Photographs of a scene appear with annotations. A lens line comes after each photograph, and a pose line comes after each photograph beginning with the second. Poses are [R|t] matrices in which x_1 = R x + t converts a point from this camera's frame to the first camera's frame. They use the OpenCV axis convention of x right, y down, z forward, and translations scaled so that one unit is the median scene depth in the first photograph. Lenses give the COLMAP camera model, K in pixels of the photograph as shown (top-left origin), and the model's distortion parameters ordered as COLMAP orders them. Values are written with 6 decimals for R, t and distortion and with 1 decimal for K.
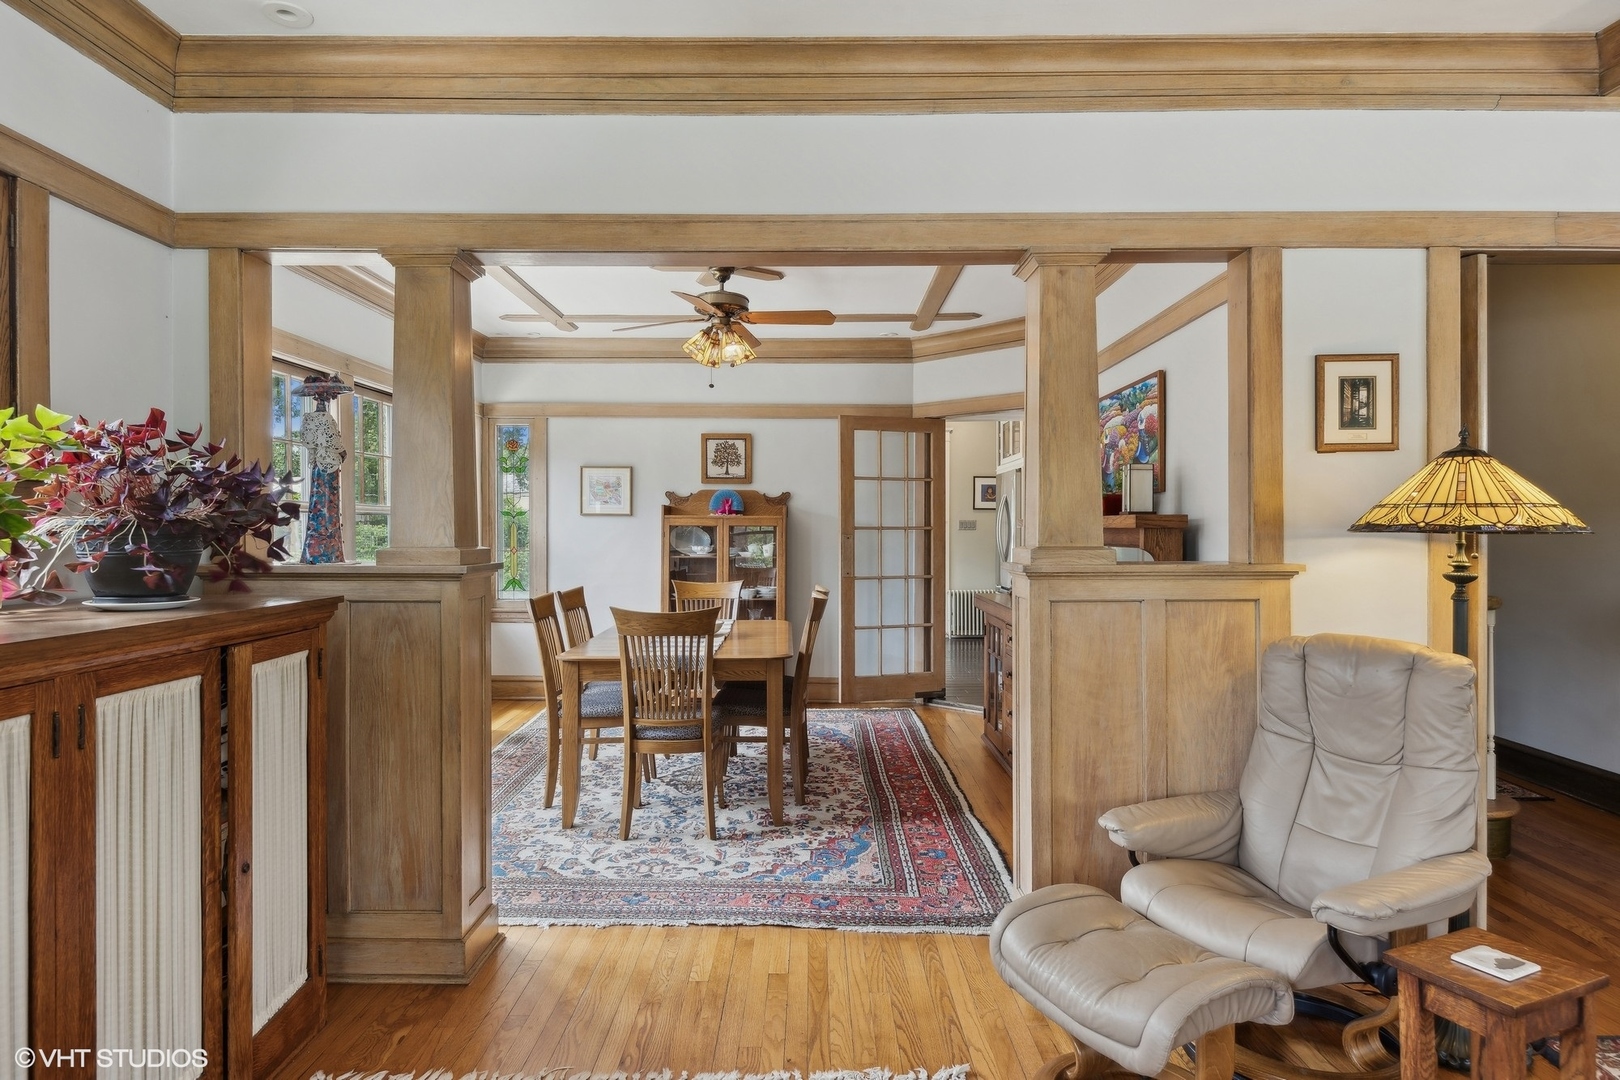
lens RADIAL K [[910.9, 0, 809.1], [0, 910.9, 530.3], [0, 0, 1]] dist [-0.003999, -0.000945]
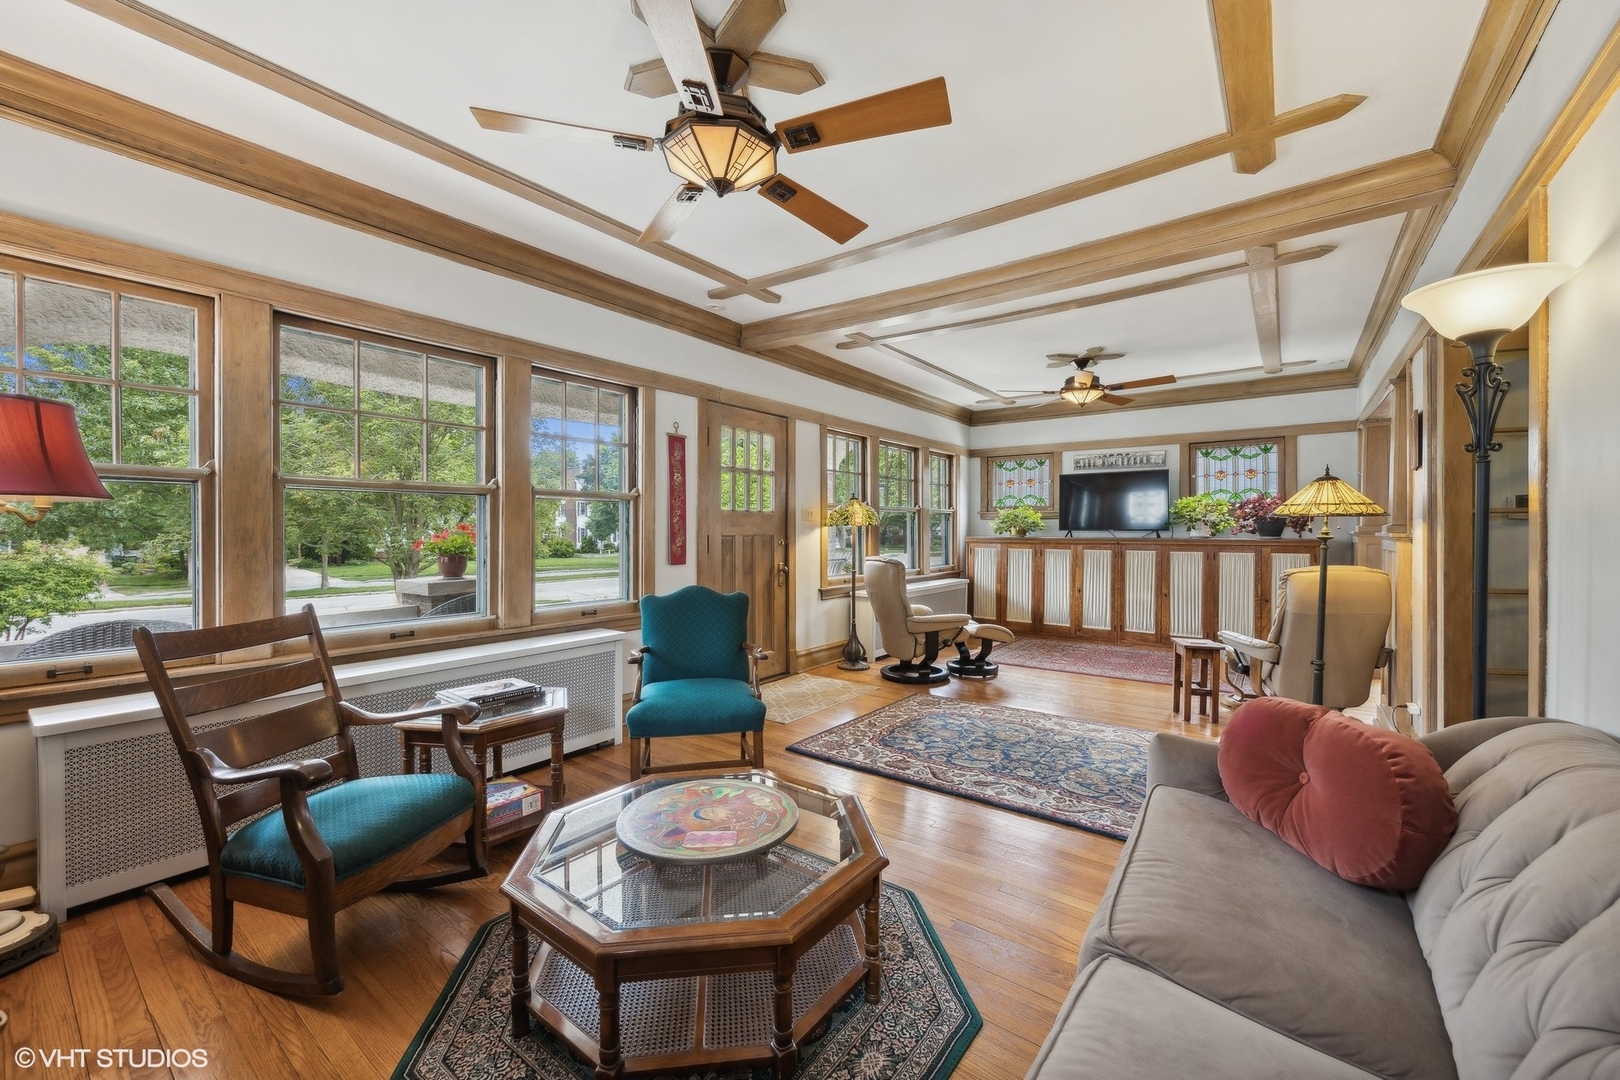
lens RADIAL K [[637.5, 0, 810.0], [0, 637.5, 540.0], [0, 0, 1]] dist [-0.005084, -0.000084]
pose [[-0.596143, 0.015536, -0.802728, 1.522152], [0.003752, 0.999856, 0.016565, 0.016483], [0.802869, 0.006863, -0.596116, 0.535545]]
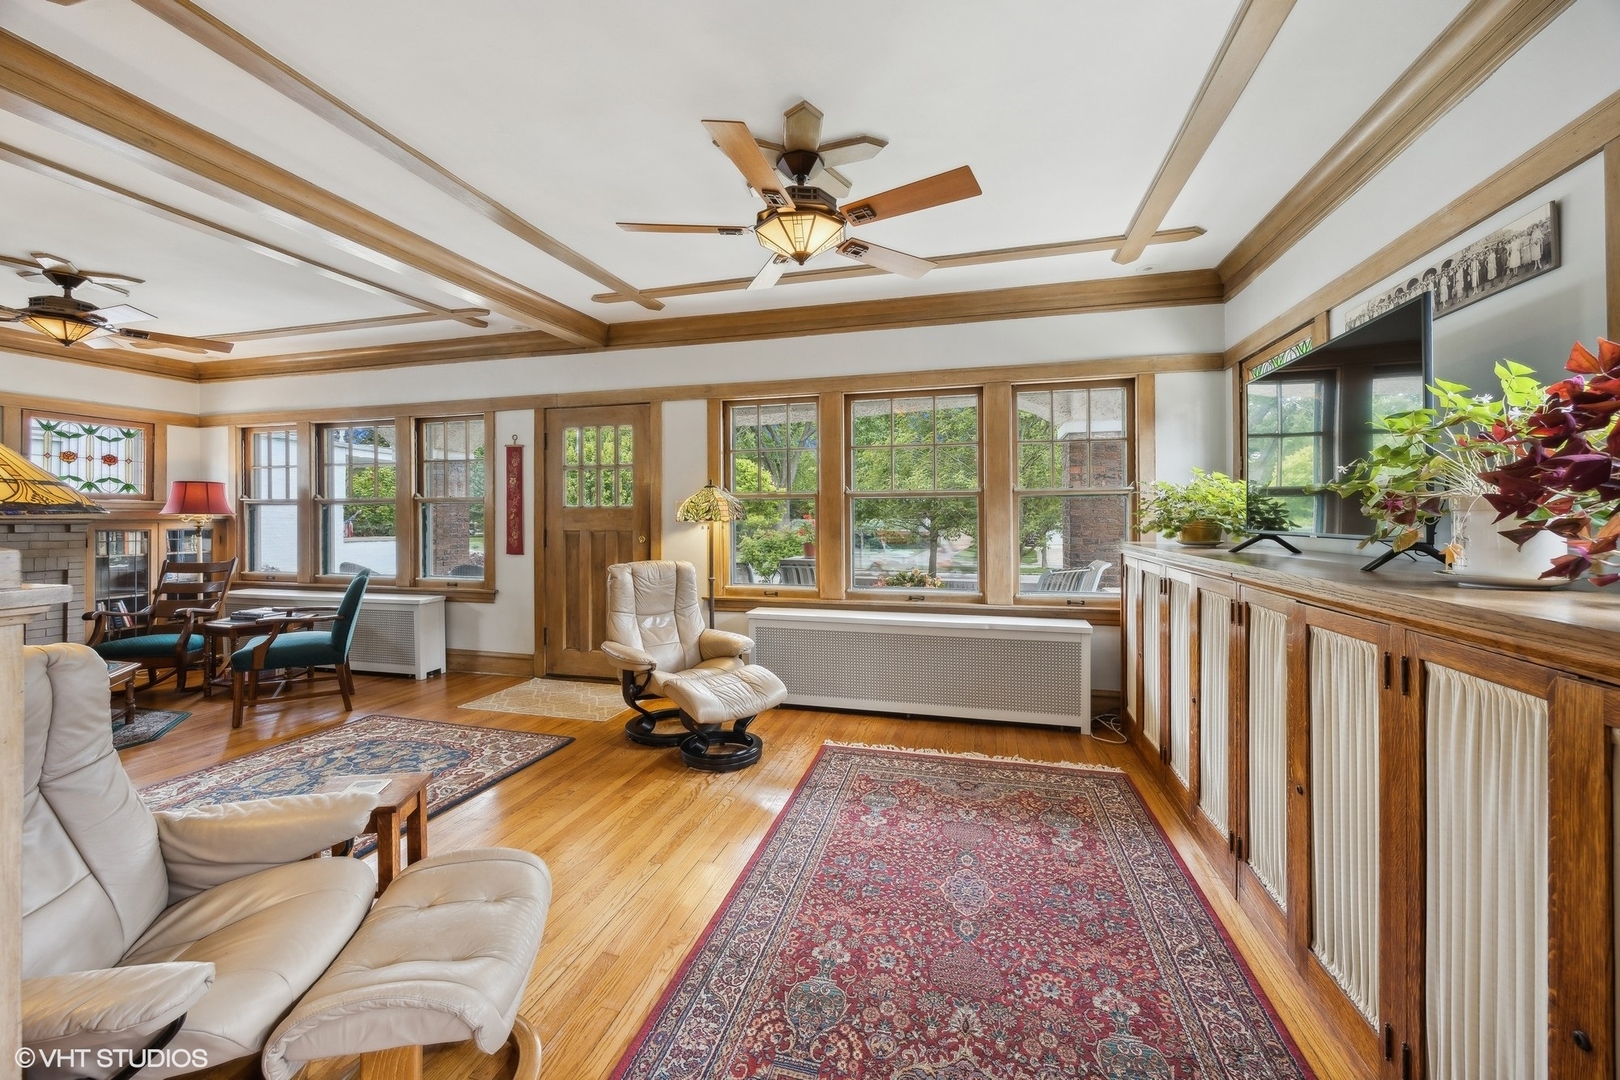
lens RADIAL K [[627.1, 0, 810.8], [0, 627.1, 519.2], [0, 0, 1]] dist [-0.001824, -0.000126]
pose [[-0.967812, 0.002916, 0.251656, -0.109090], [0.003335, 0.999994, 0.001239, 0.004848], [-0.251650, 0.002038, -0.967816, 0.782966]]
